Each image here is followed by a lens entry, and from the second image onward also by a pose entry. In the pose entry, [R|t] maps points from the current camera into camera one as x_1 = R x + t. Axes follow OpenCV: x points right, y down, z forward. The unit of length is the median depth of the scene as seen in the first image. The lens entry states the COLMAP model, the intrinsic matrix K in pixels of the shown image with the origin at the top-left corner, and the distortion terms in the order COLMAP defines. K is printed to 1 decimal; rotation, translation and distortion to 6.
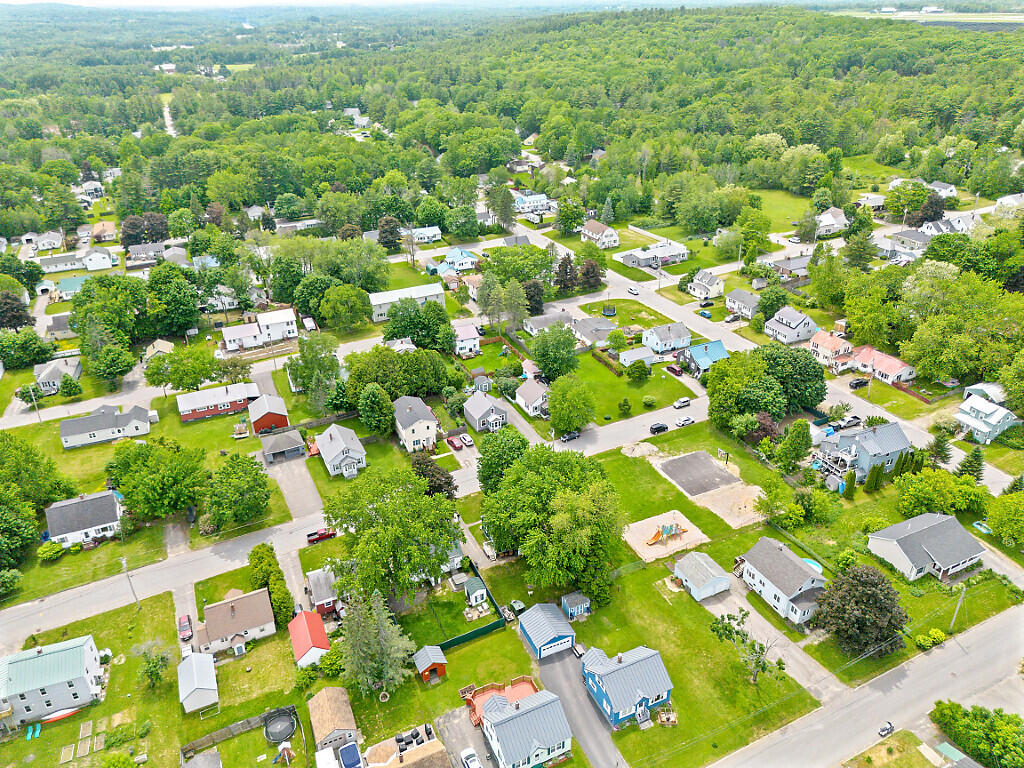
lens RADIAL K [[727.3, 0, 511.0], [0, 727.3, 381.6], [0, 0, 1]] dist [0.035874, -0.027381]
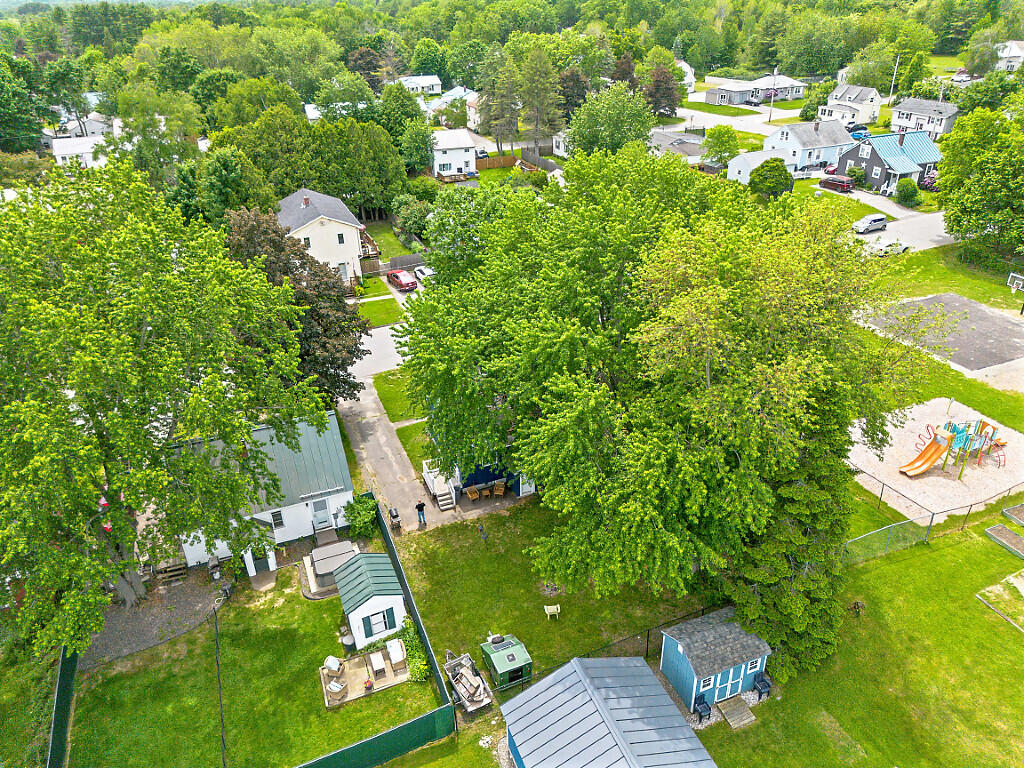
lens RADIAL K [[727.3, 0, 510.5], [0, 727.3, 386.3], [0, 0, 1]] dist [0.035874, -0.027381]
pose [[0.998945, 0.021391, -0.040643, 0.019181], [-0.020630, 0.999606, 0.019047, 0.186330], [0.041035, -0.018188, 0.998992, 0.680370]]
